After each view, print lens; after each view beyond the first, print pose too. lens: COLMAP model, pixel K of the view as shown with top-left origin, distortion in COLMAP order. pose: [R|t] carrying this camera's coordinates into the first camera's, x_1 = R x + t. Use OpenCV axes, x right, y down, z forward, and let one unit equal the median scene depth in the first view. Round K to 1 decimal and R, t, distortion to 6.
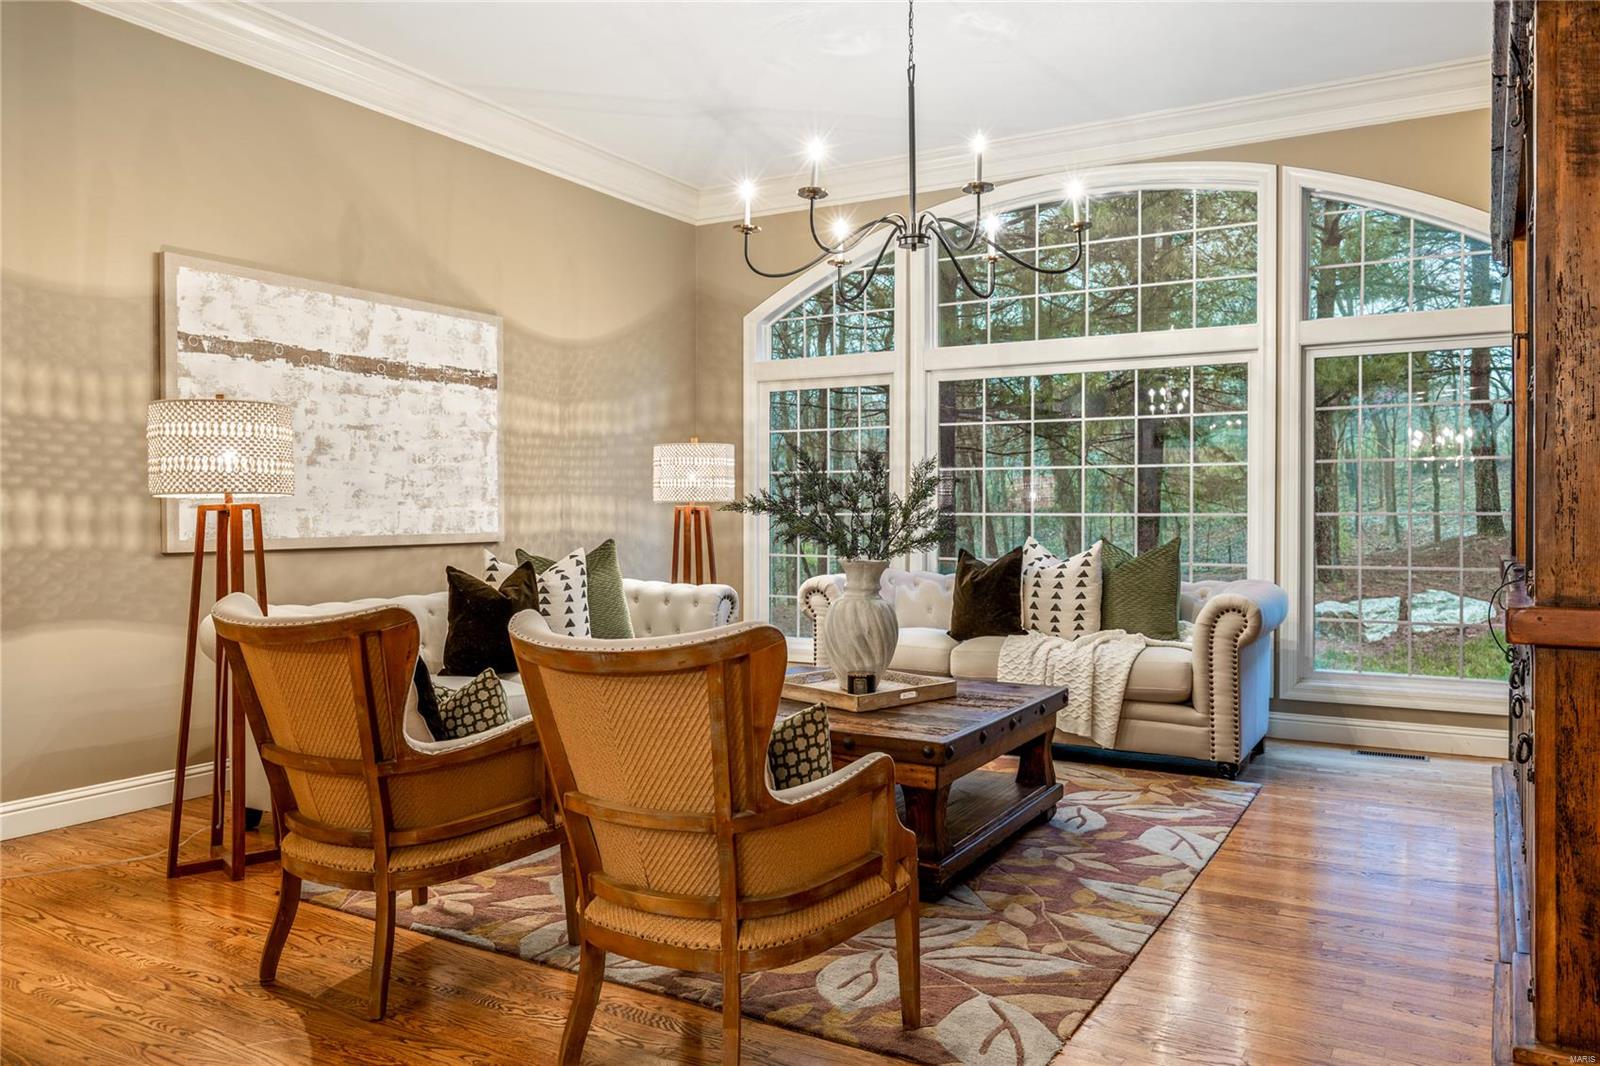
lens RADIAL K [[1156.5, 0, 796.9], [0, 1156.5, 523.4], [0, 0, 1]] dist [-0.004623, -0.000169]
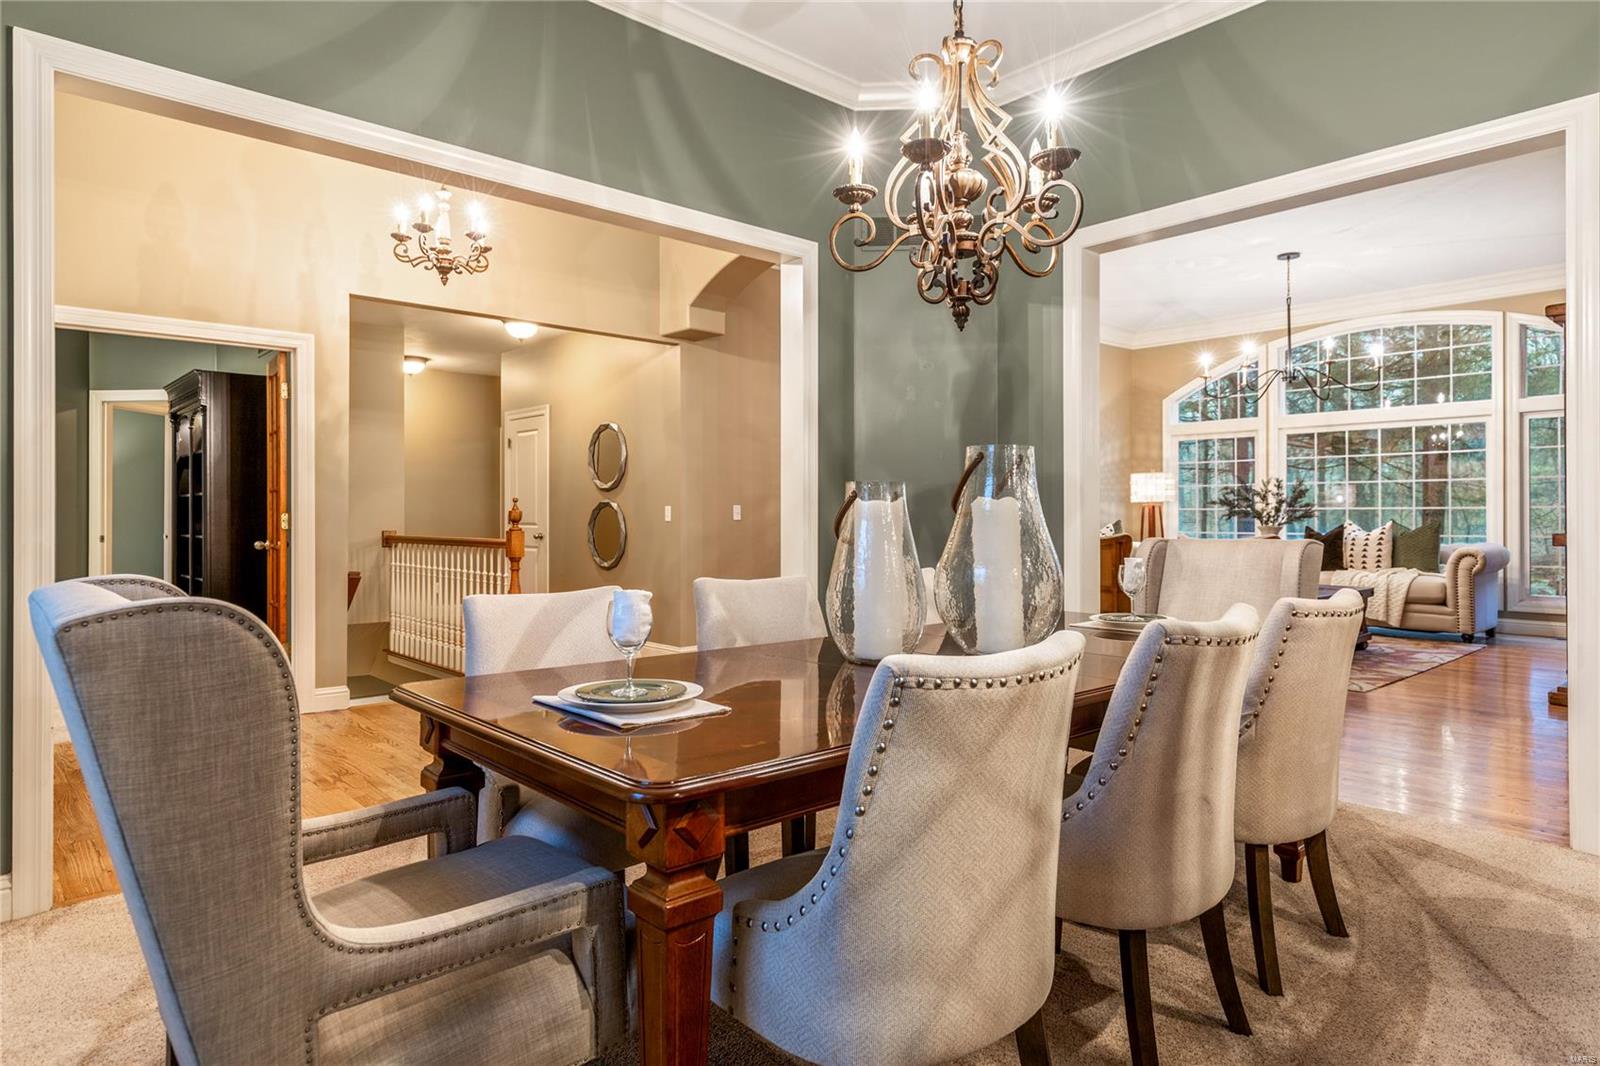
lens RADIAL K [[931.9, 0, 798.3], [0, 931.9, 510.1], [0, 0, 1]] dist [0.002213, 0.000653]
pose [[0.951910, -0.002573, -0.306366, -0.191754], [-0.002274, 0.999878, -0.015463, 0.022580], [0.306368, 0.015416, 0.951788, -0.744989]]
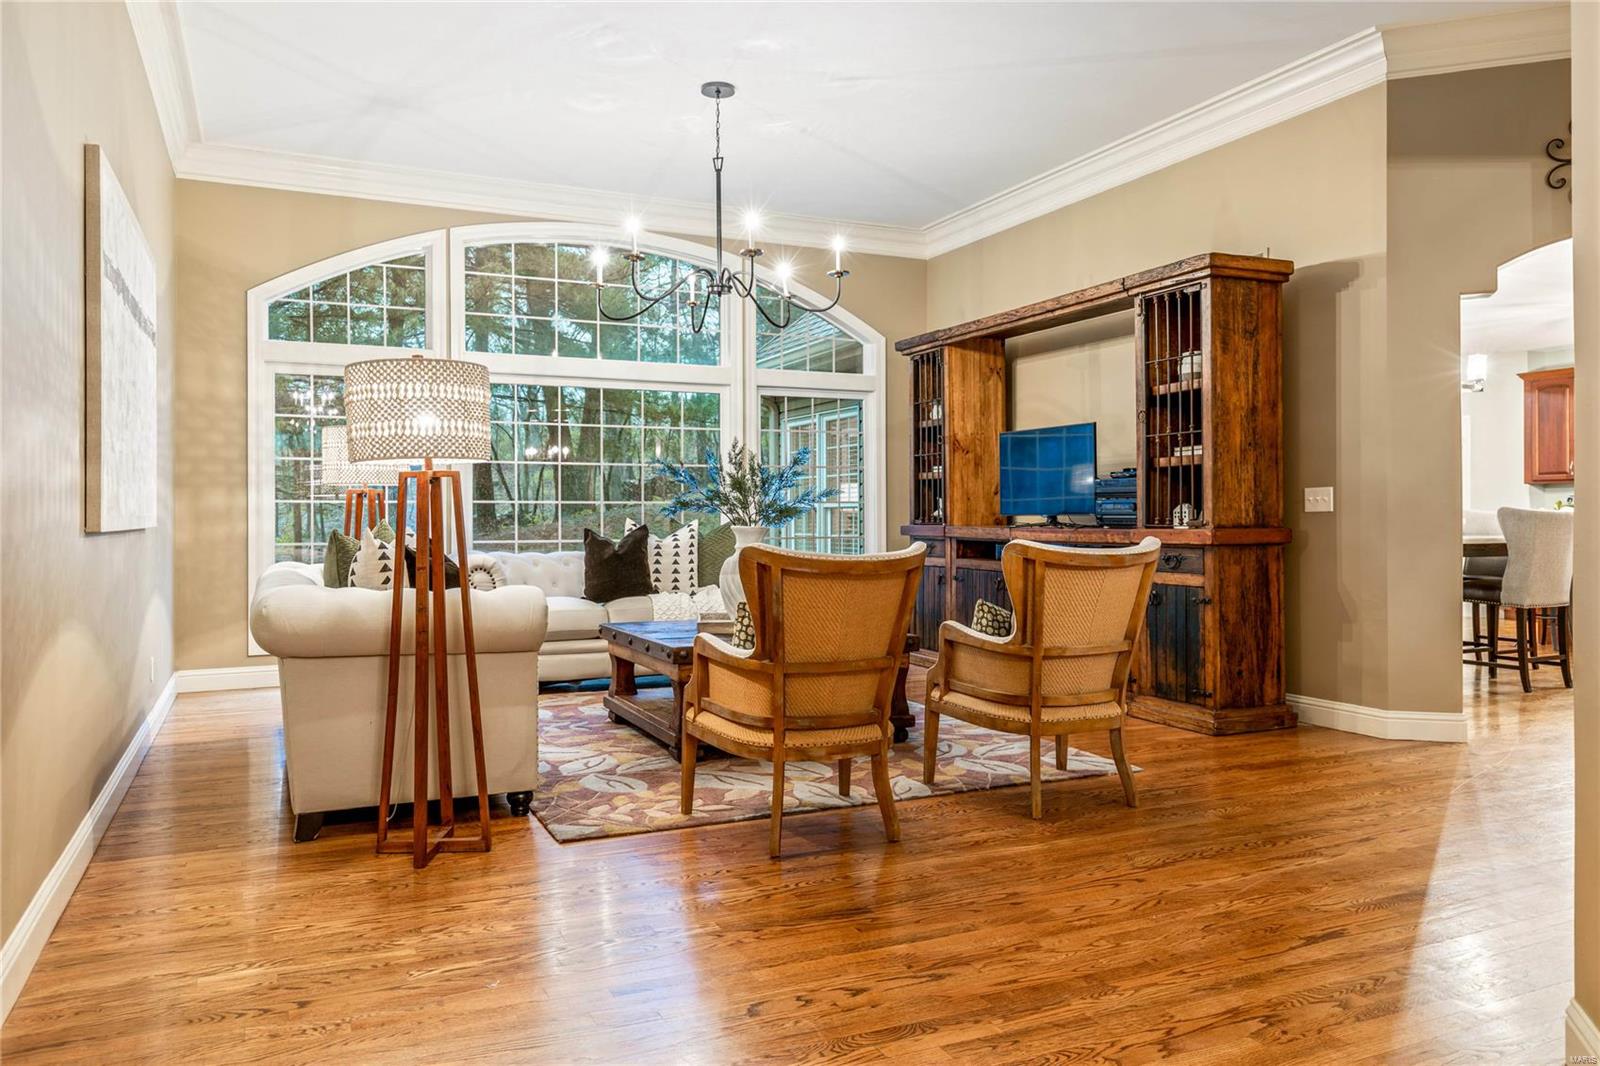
lens RADIAL K [[1156.5, 0, 796.9], [0, 1156.5, 523.4], [0, 0, 1]] dist [-0.004623, -0.000169]
pose [[0.569832, -0.005439, 0.821743, -0.761334], [0.010812, 0.999941, -0.000879, 0.021495], [-0.821690, 0.009386, 0.569857, 0.142639]]
